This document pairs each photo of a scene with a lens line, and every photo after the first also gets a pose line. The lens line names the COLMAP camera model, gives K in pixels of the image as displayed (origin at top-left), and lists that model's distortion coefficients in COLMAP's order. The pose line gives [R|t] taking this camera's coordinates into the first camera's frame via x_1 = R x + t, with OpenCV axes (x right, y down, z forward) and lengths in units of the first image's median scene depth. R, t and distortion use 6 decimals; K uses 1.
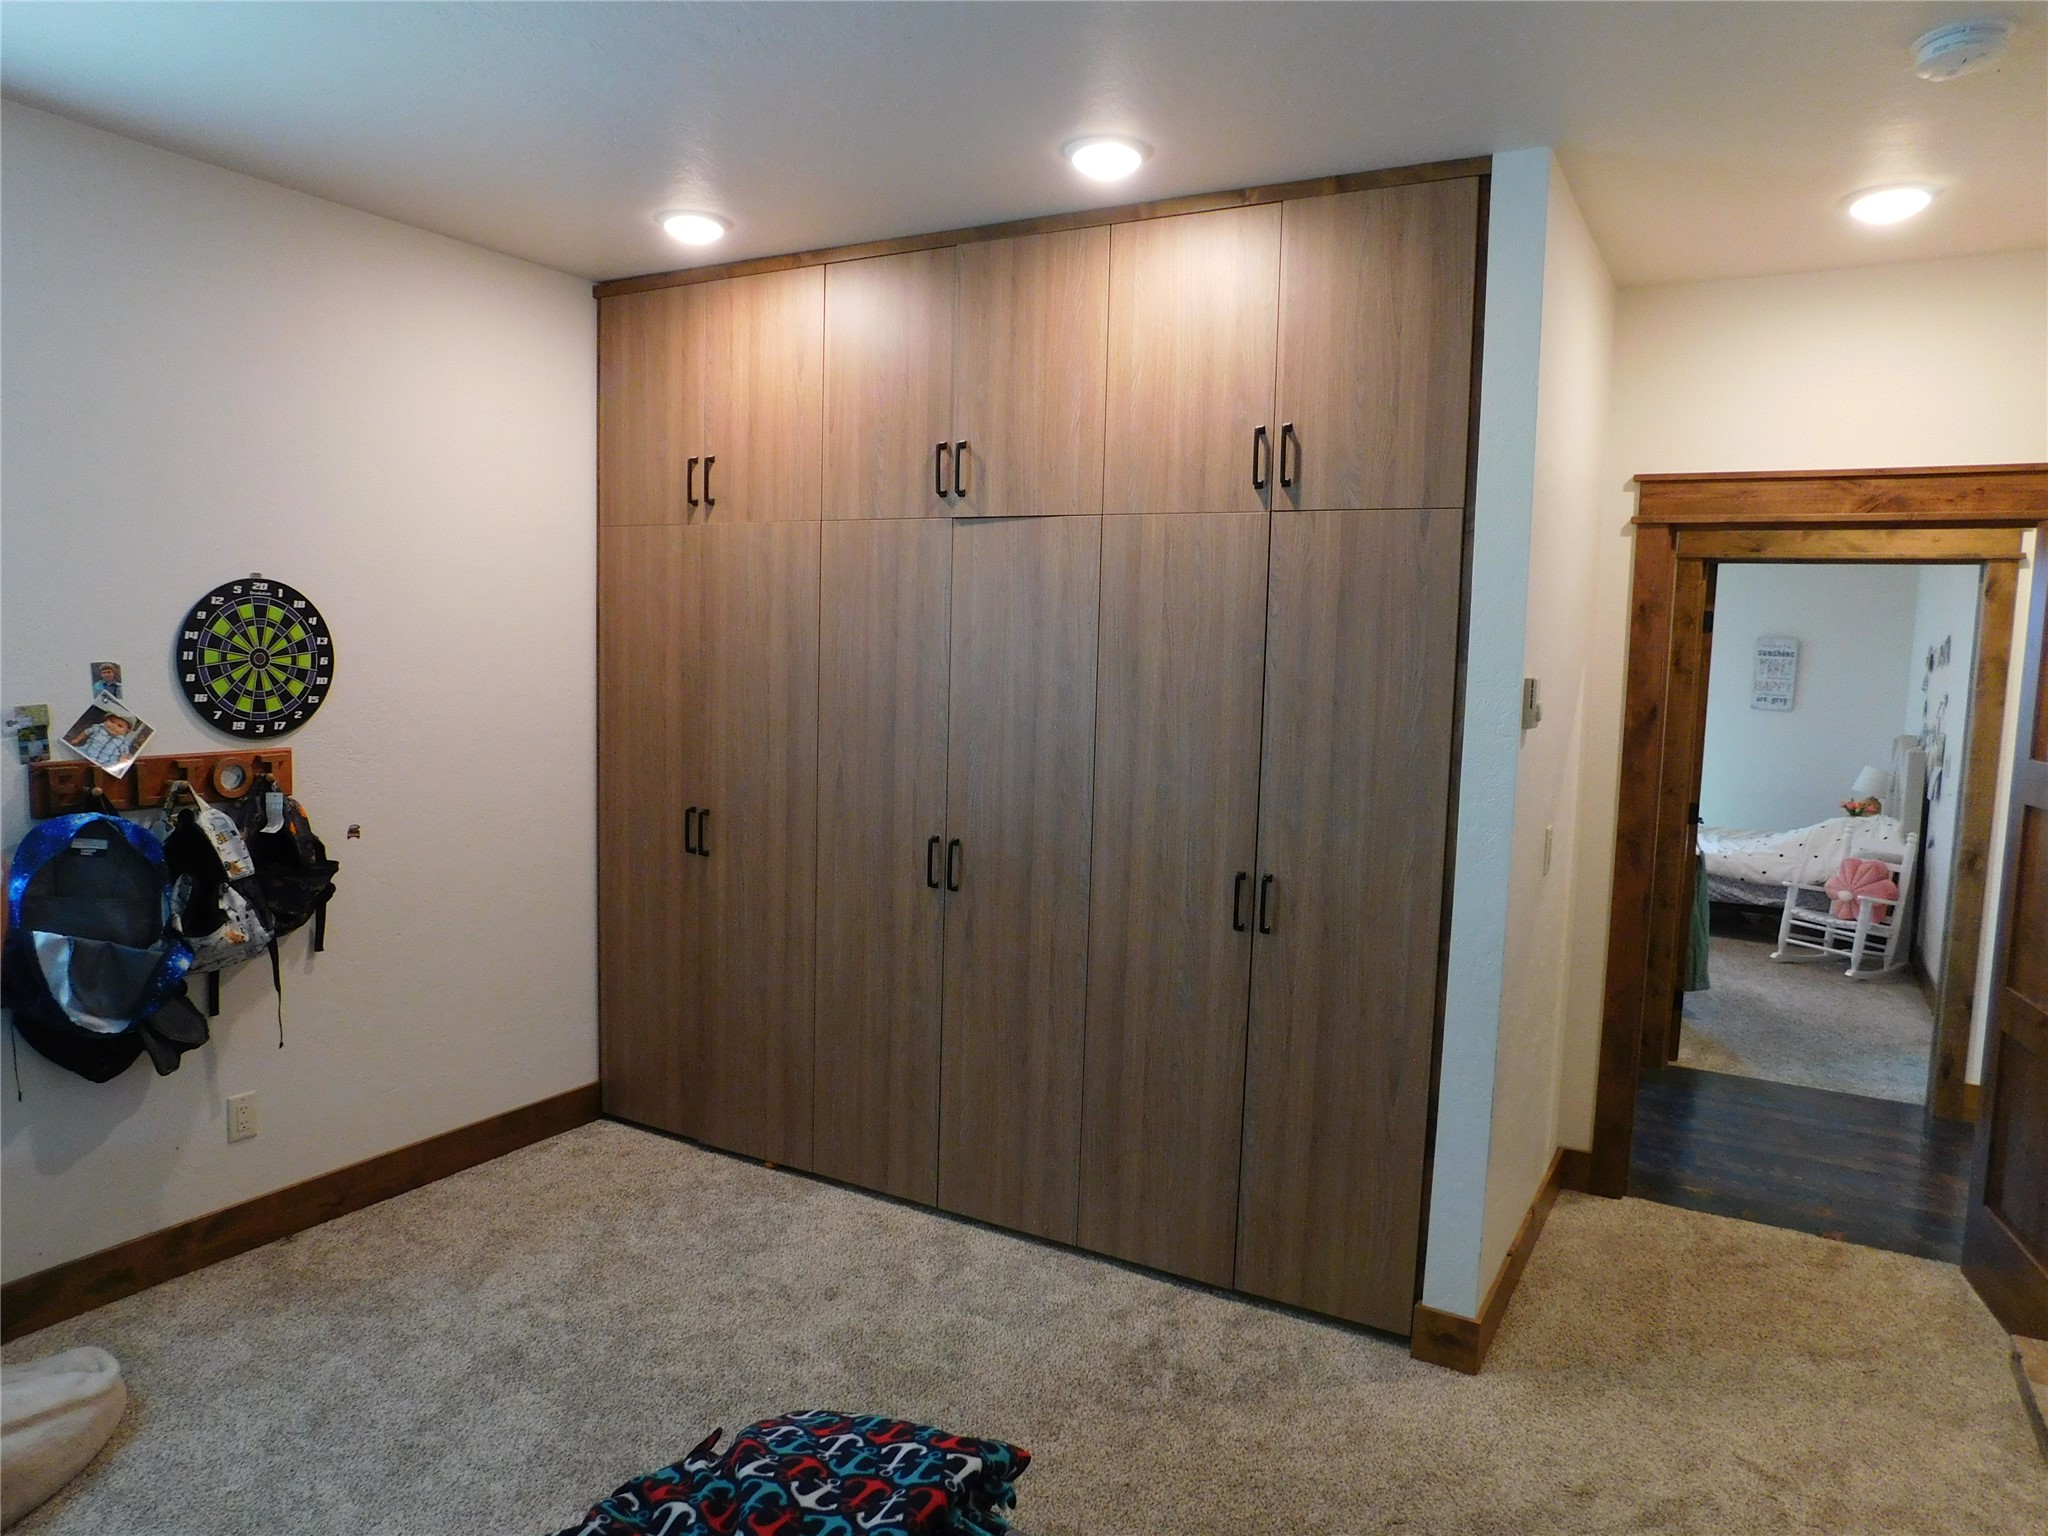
lens RADIAL K [[1361.4, 0, 1037.4], [0, 1361.4, 768.6], [0, 0, 1]] dist [-0.069773, 0.055411]
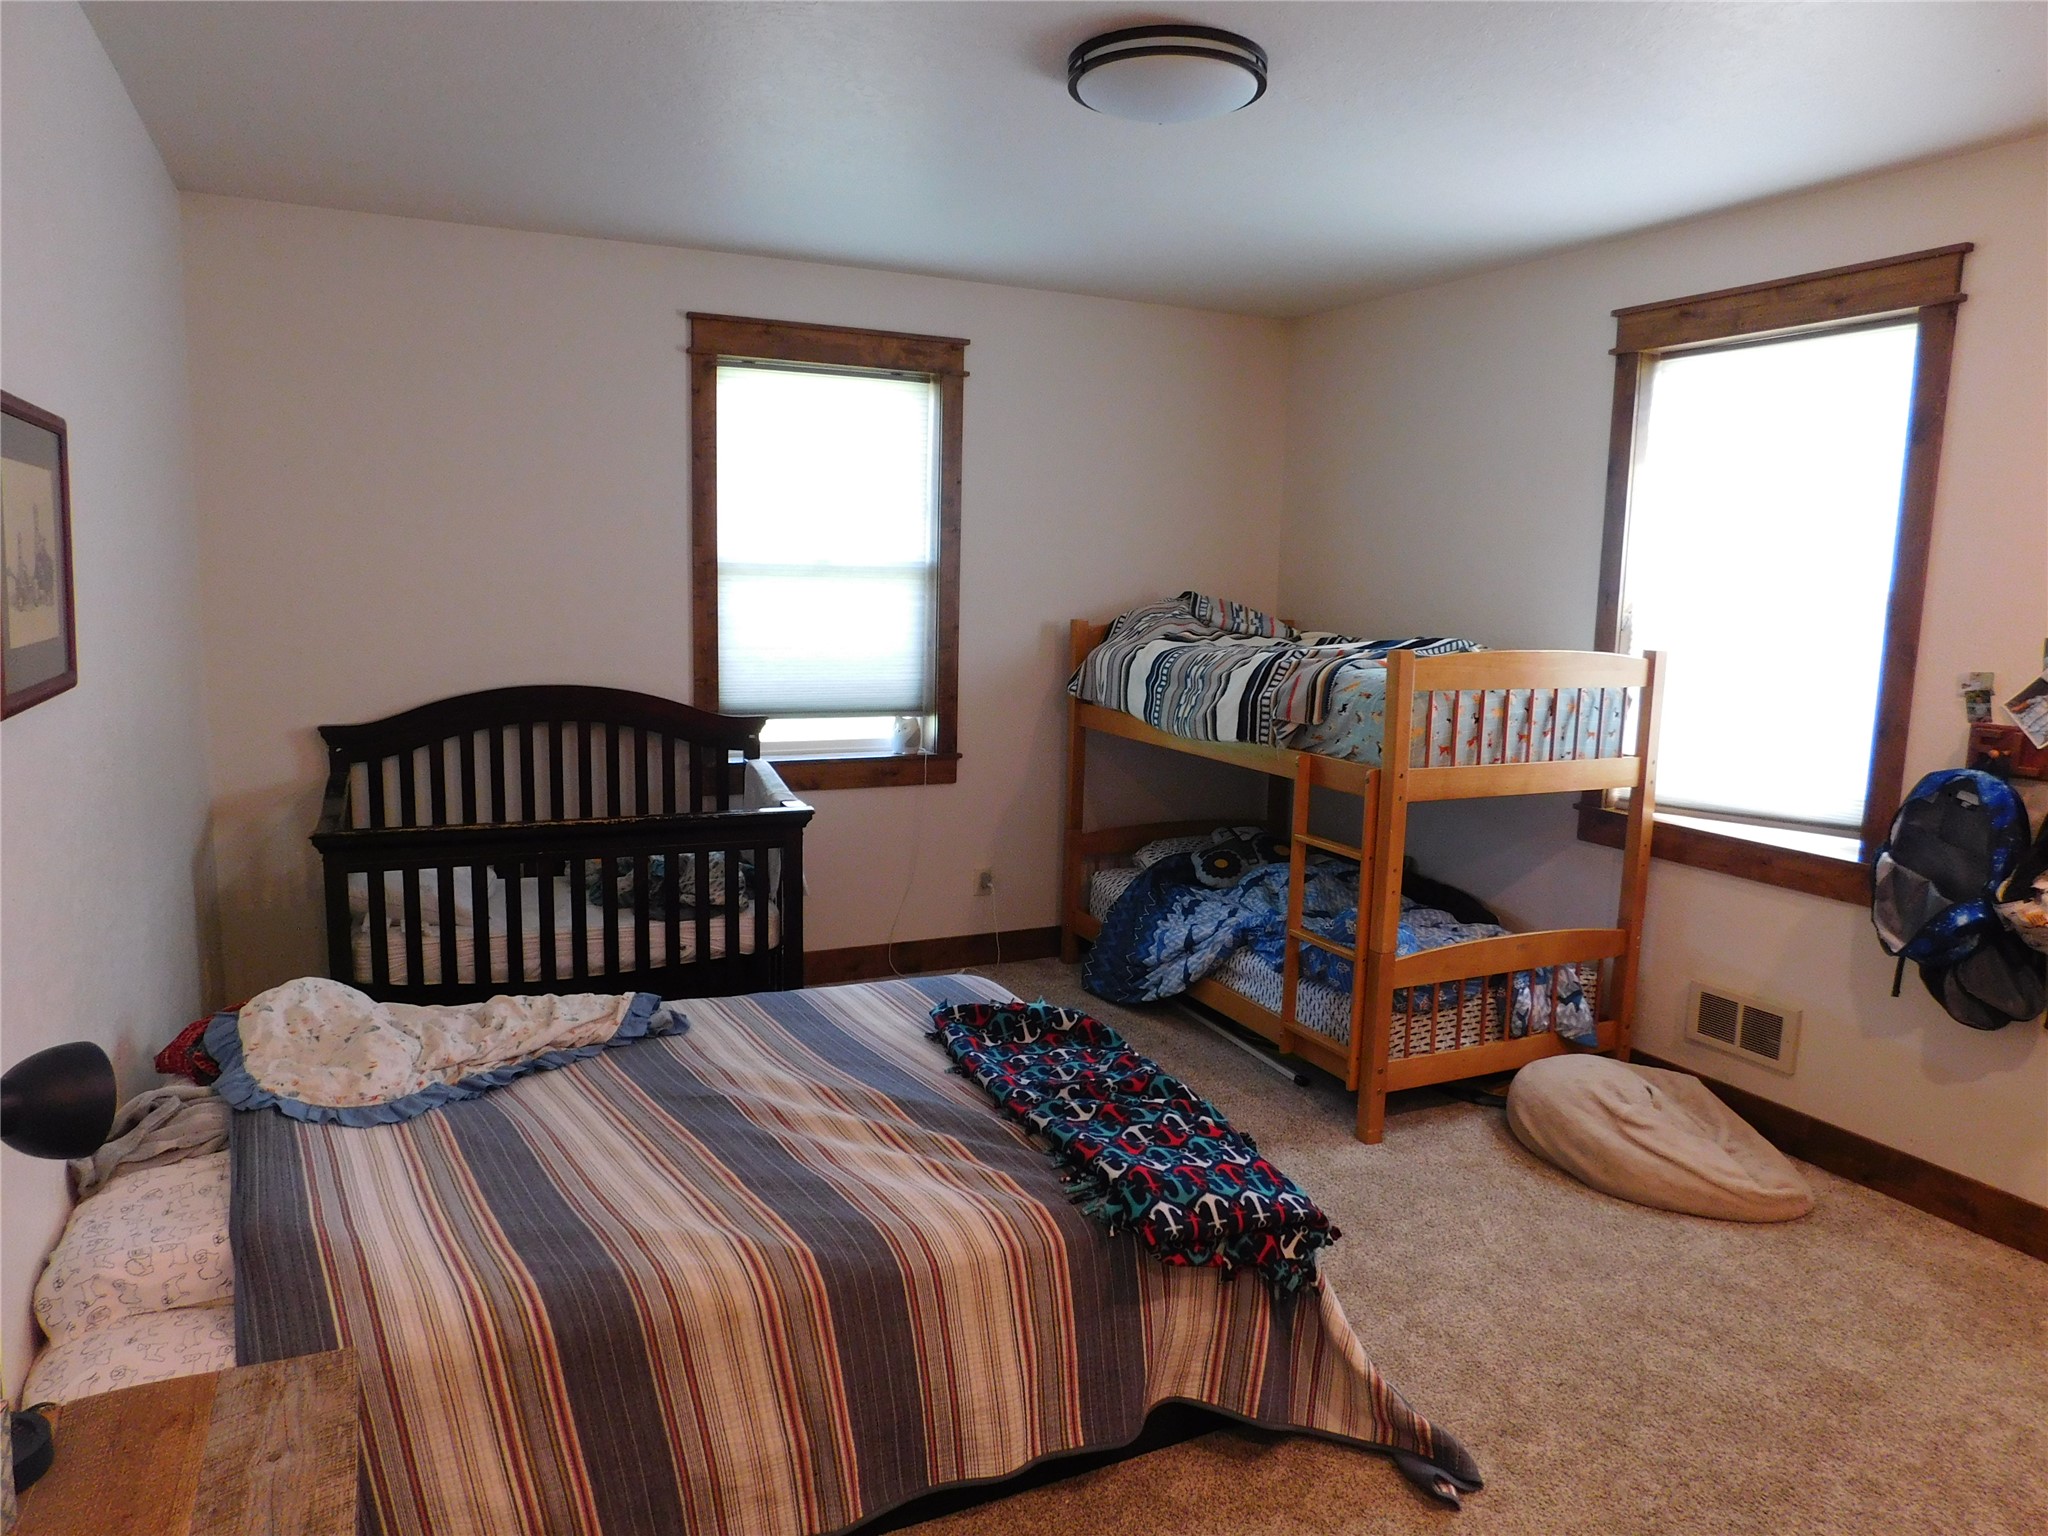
lens RADIAL K [[1361.4, 0, 1029.0], [0, 1361.4, 765.9], [0, 0, 1]] dist [-0.069773, 0.055411]
pose [[-0.553318, 0.083743, -0.828750, 0.635226], [-0.112175, 0.978379, 0.173757, -0.074012], [0.825382, 0.189108, -0.531961, 0.930141]]
